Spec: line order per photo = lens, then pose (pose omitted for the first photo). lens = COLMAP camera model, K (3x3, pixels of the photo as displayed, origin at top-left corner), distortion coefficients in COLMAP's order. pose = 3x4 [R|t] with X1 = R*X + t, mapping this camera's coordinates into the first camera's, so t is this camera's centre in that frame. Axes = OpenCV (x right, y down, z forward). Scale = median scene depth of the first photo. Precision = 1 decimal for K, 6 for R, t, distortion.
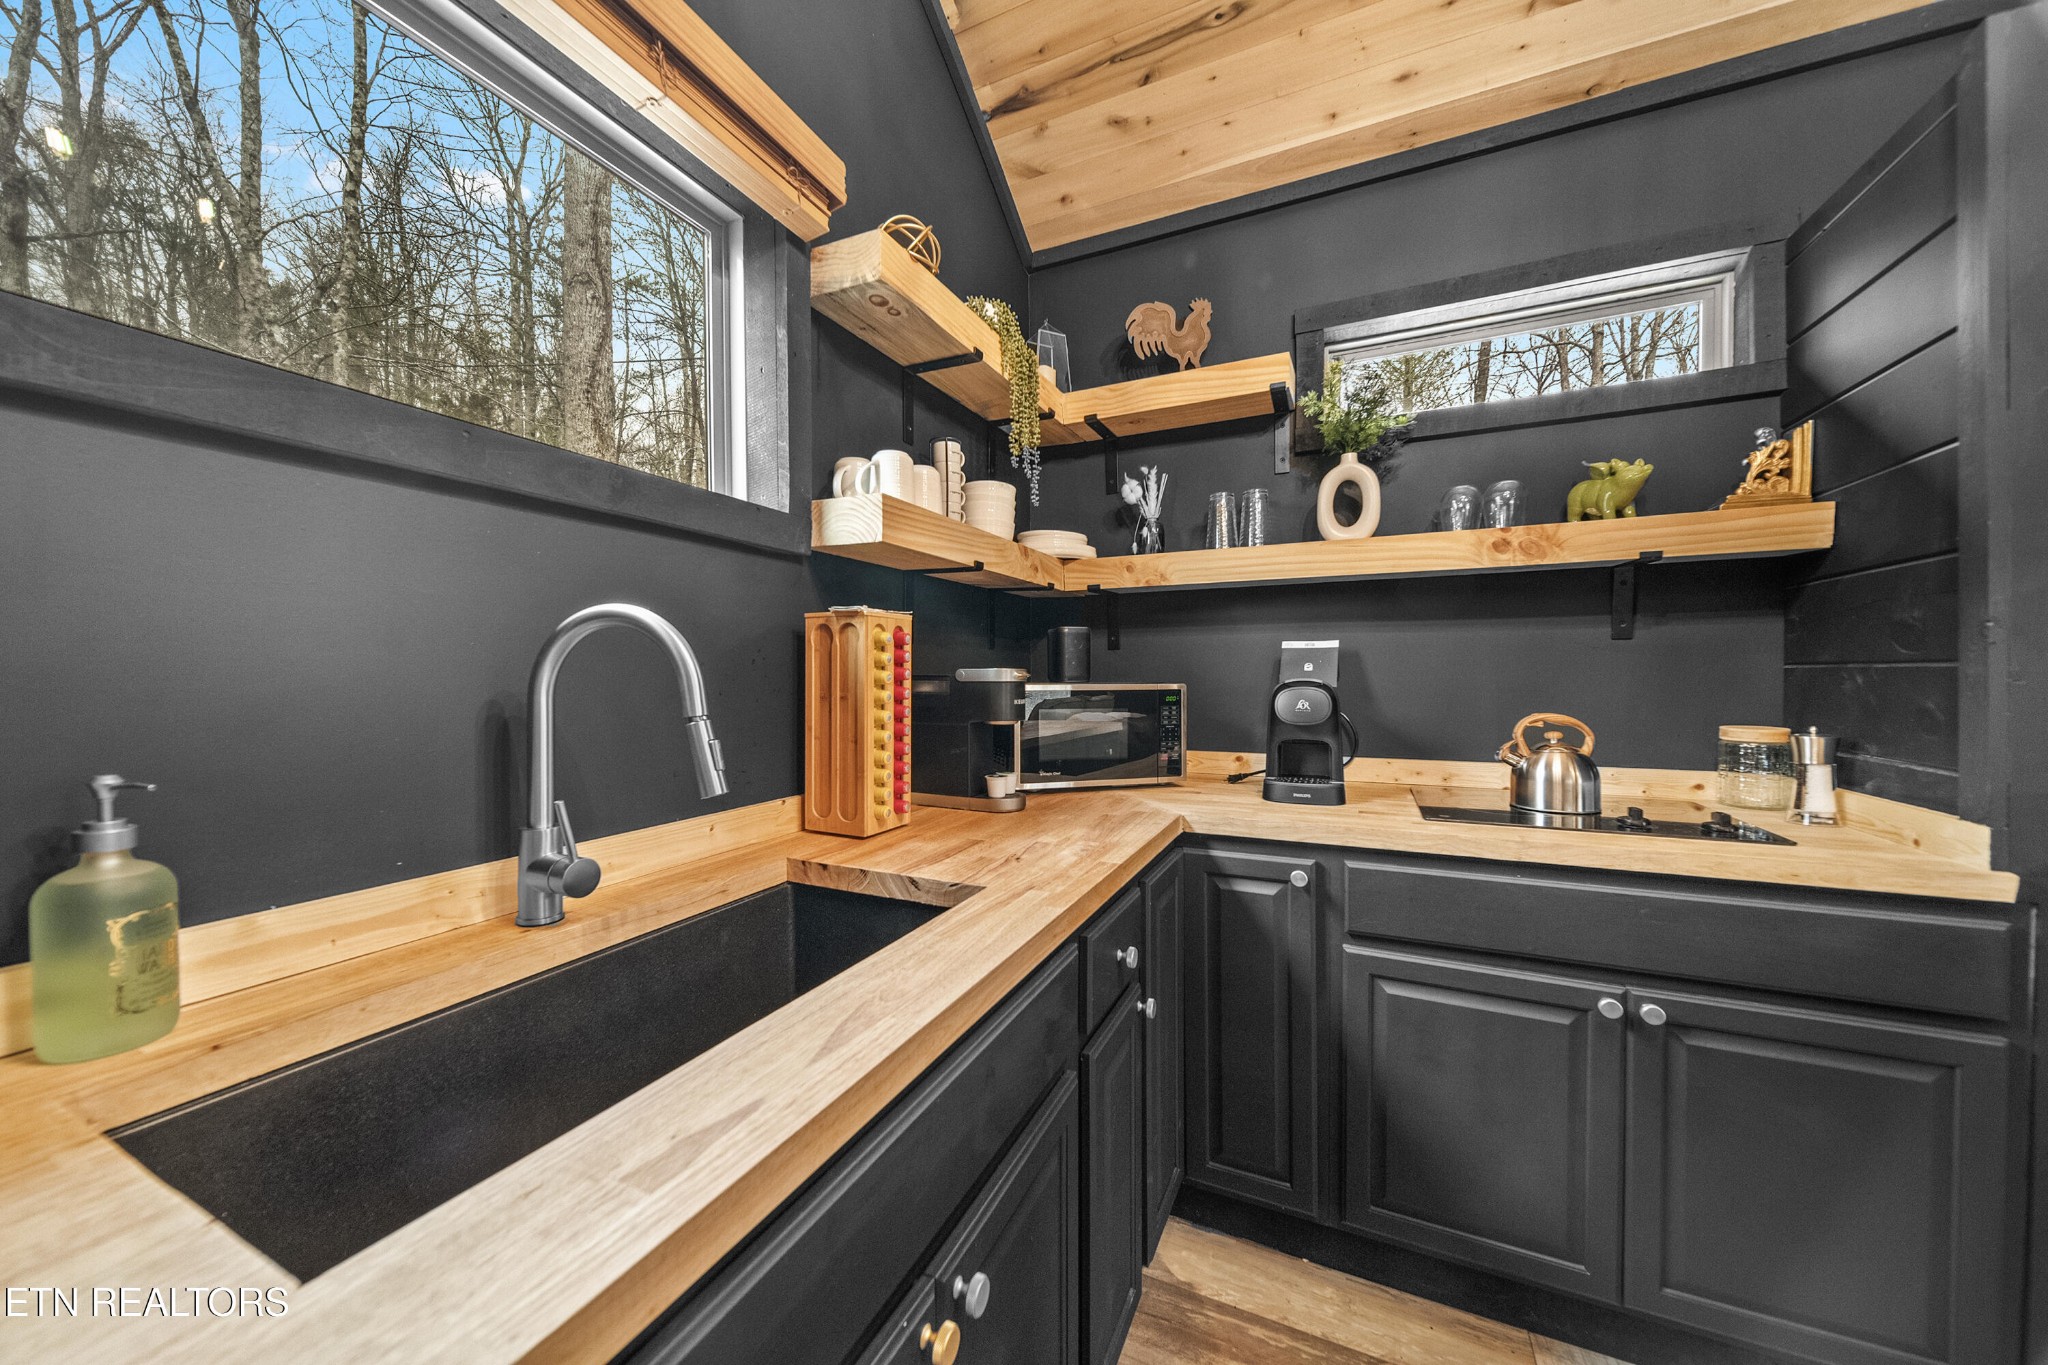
lens RADIAL K [[729.9, 0, 1019.2], [0, 729.9, 684.6], [0, 0, 1]] dist [0.004002, -0.000285]
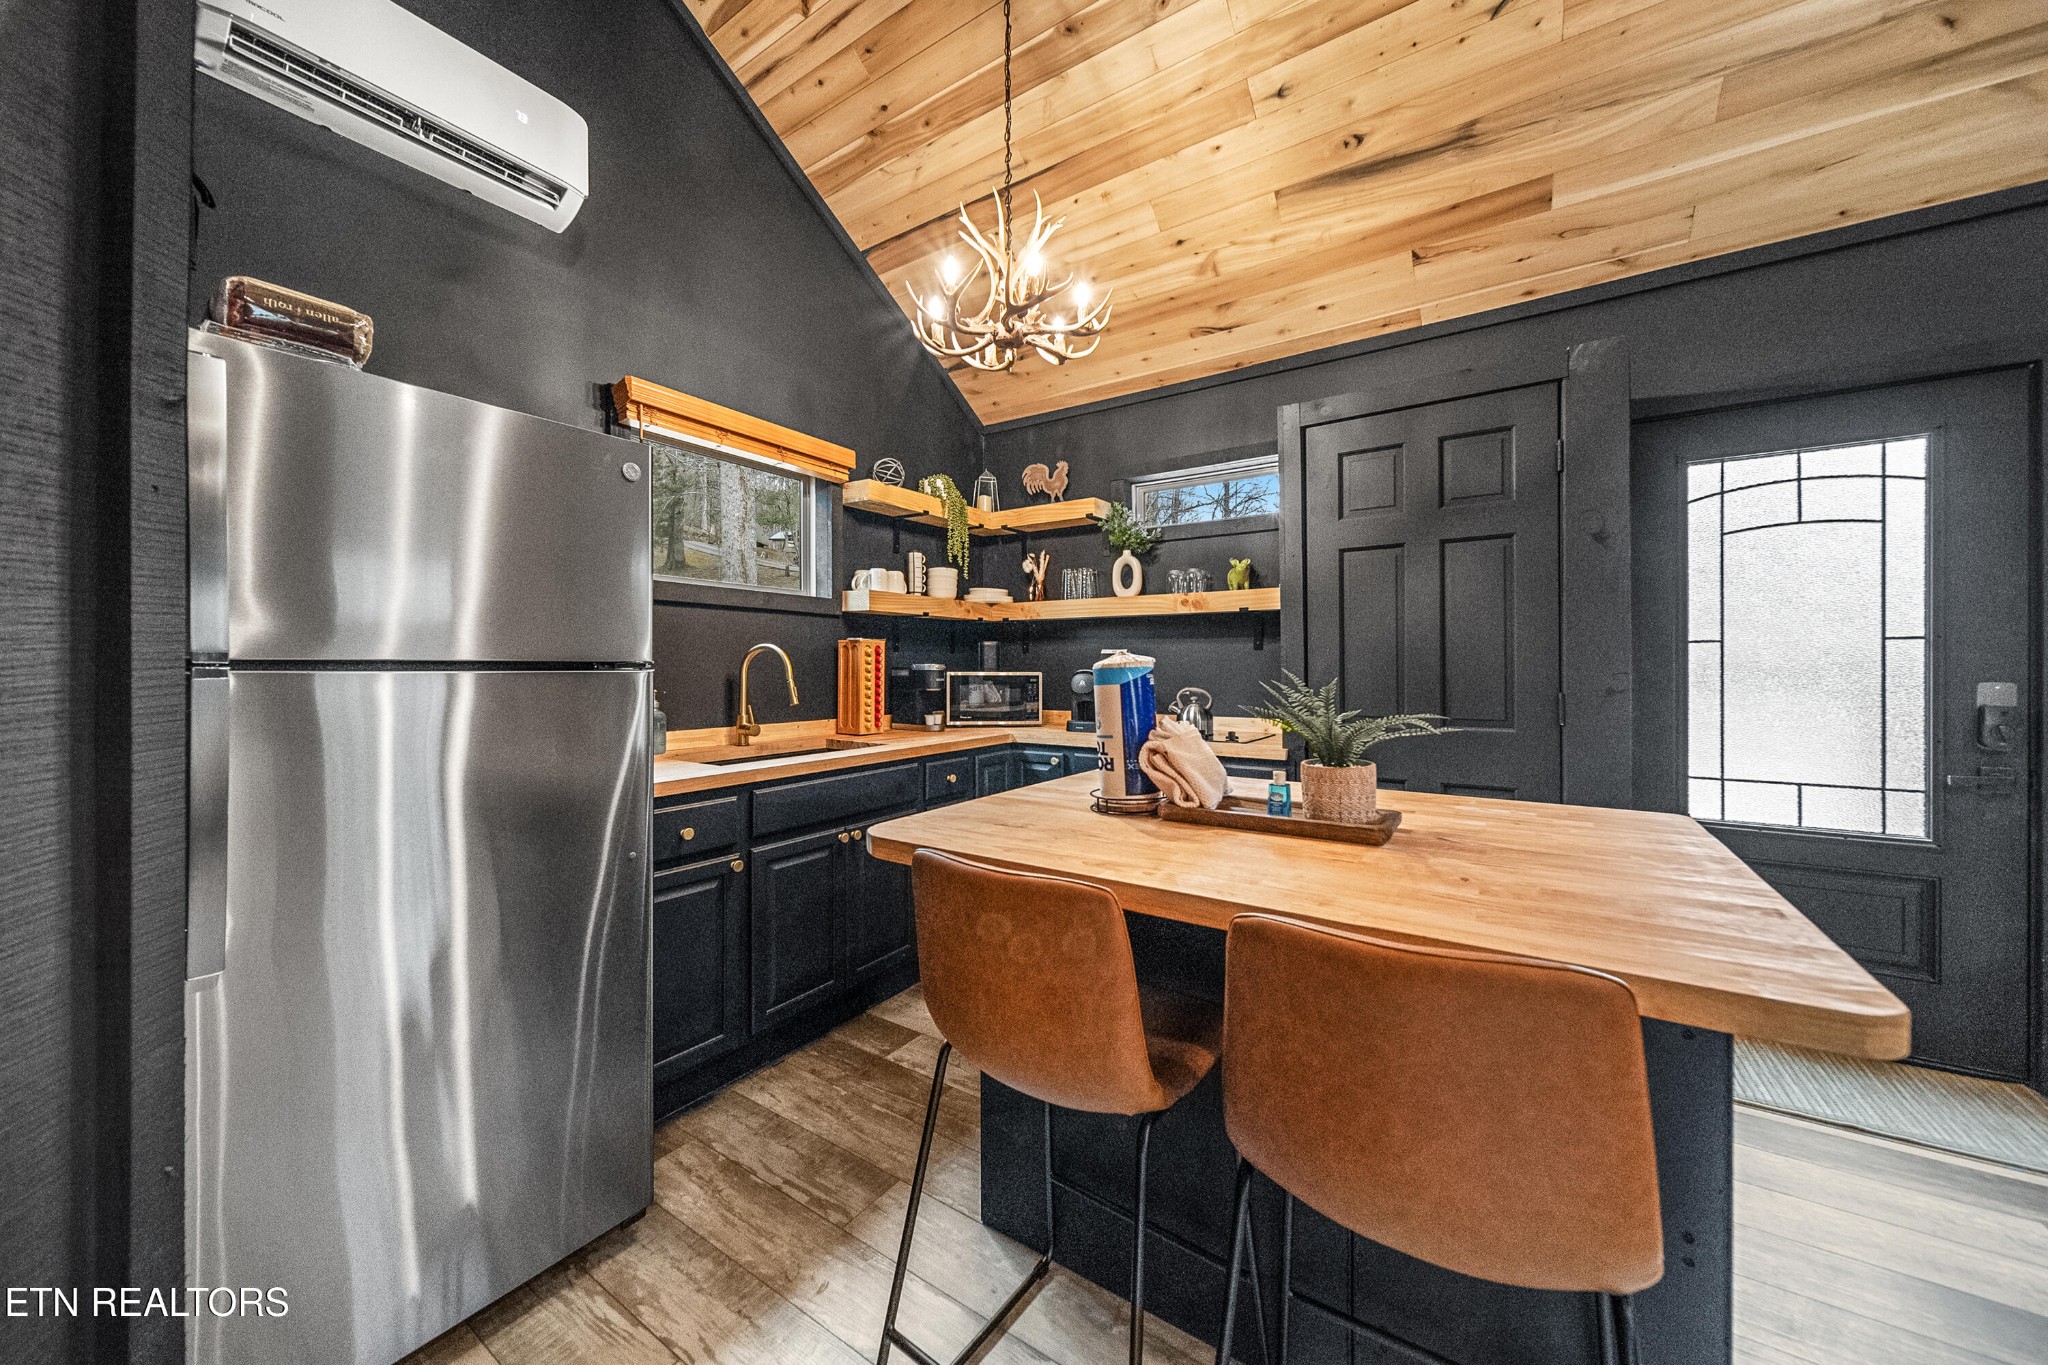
lens RADIAL K [[737.3, 0, 1018.8], [0, 737.3, 671.8], [0, 0, 1]] dist [-0.000431, -0.000060]
pose [[0.988865, 0.006400, -0.148677, 0.524318], [-0.007473, 0.999950, -0.006657, 0.012096], [0.148627, 0.007694, 0.988863, -1.040082]]
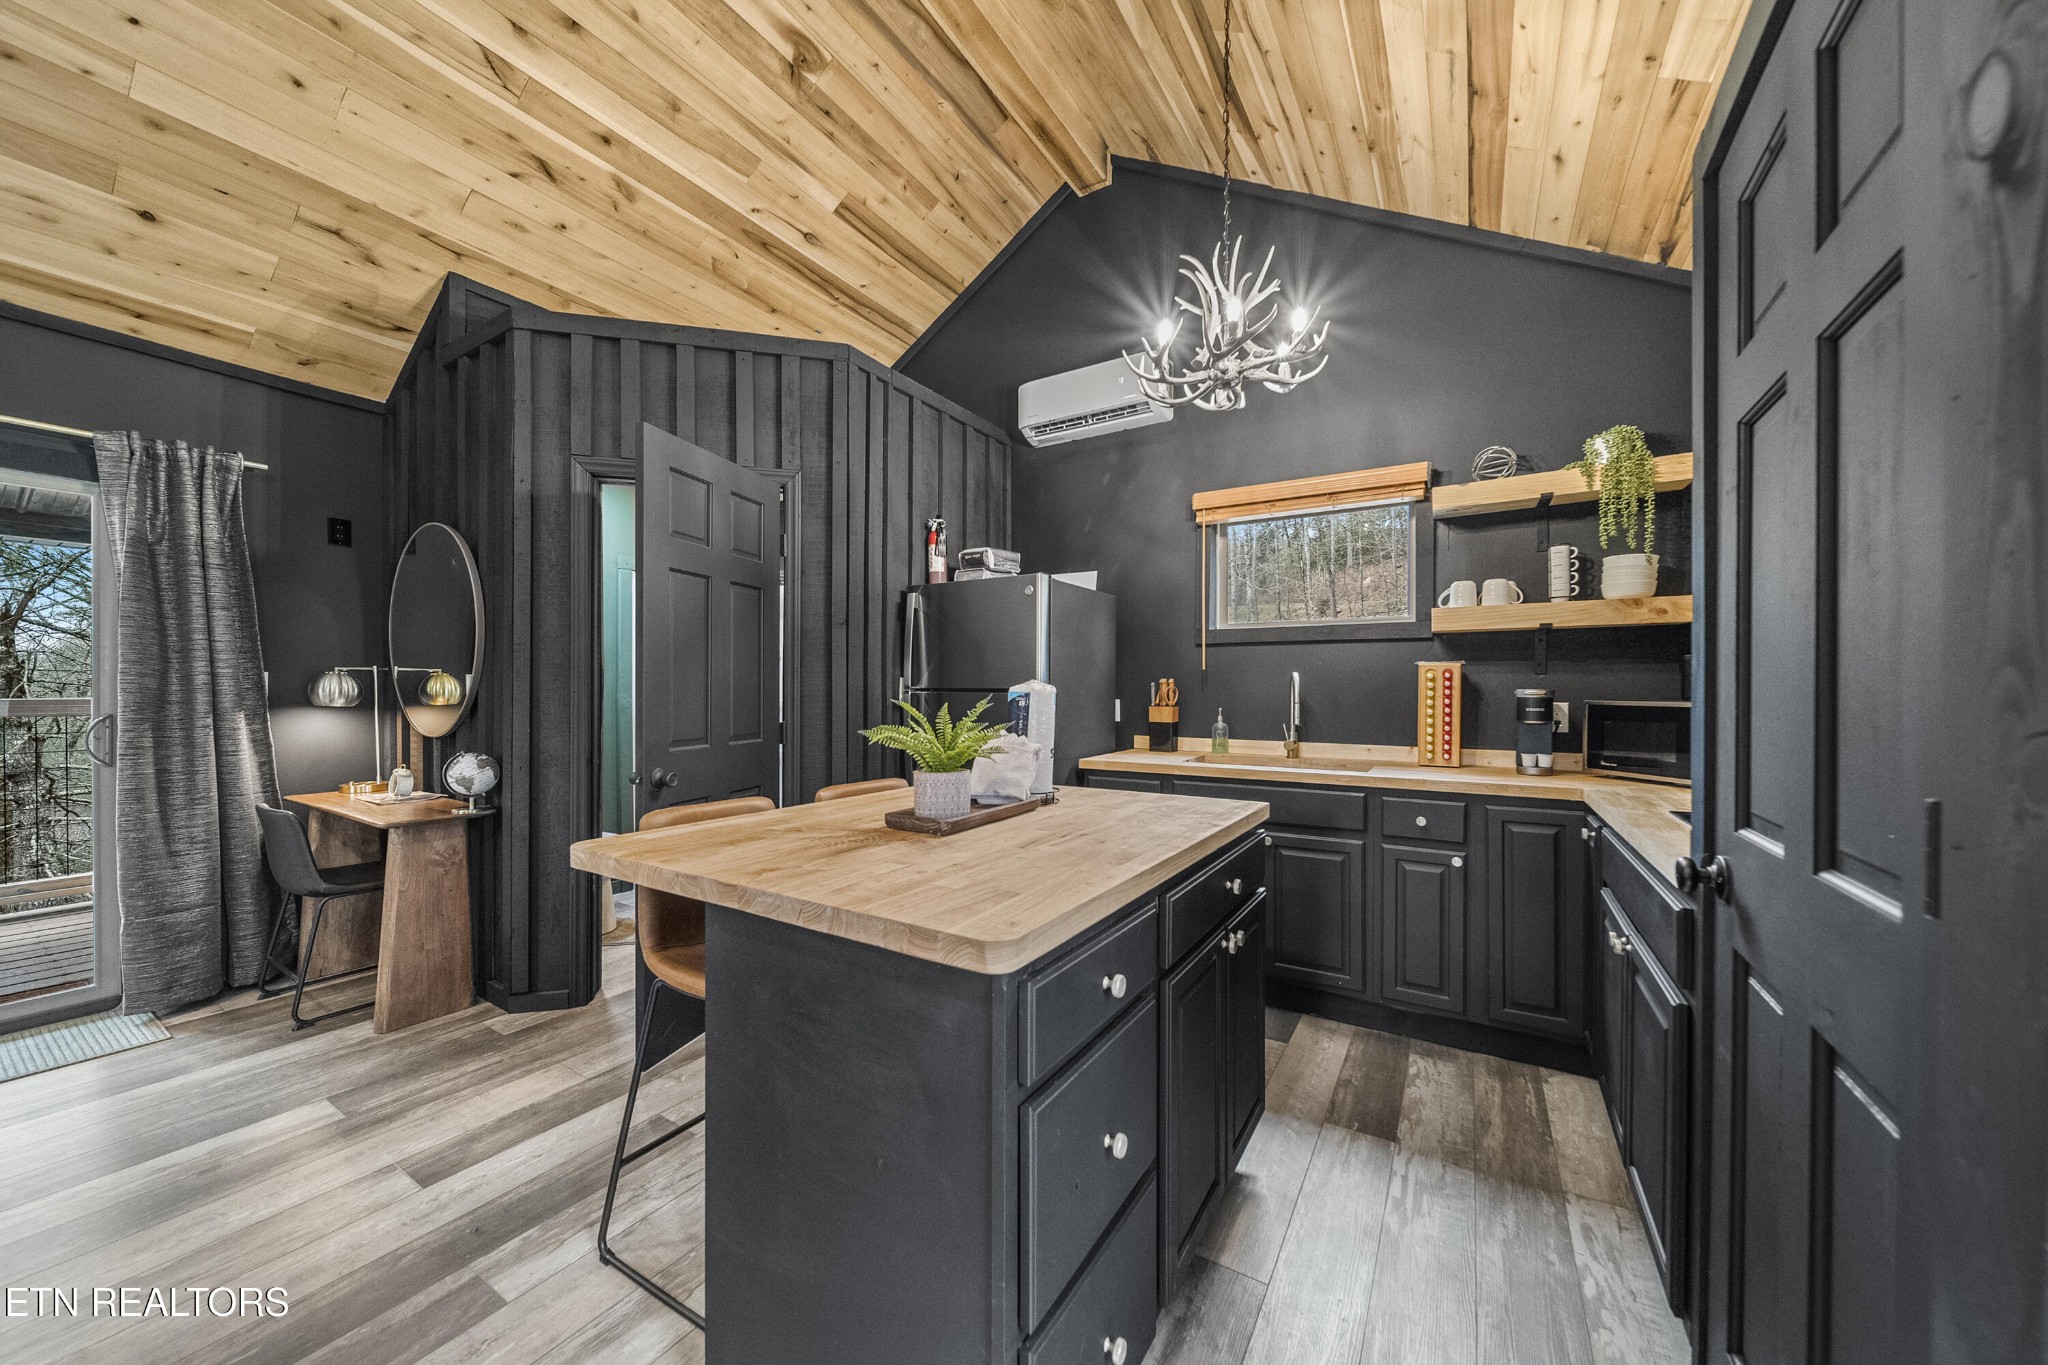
lens RADIAL K [[729.9, 0, 1019.2], [0, 729.9, 684.6], [0, 0, 1]] dist [0.004002, -0.000285]
pose [[-0.121652, 0.001132, -0.992572, 1.707181], [-0.012086, 0.999924, 0.002621, -0.024112], [0.992499, 0.012316, -0.121629, 0.043739]]
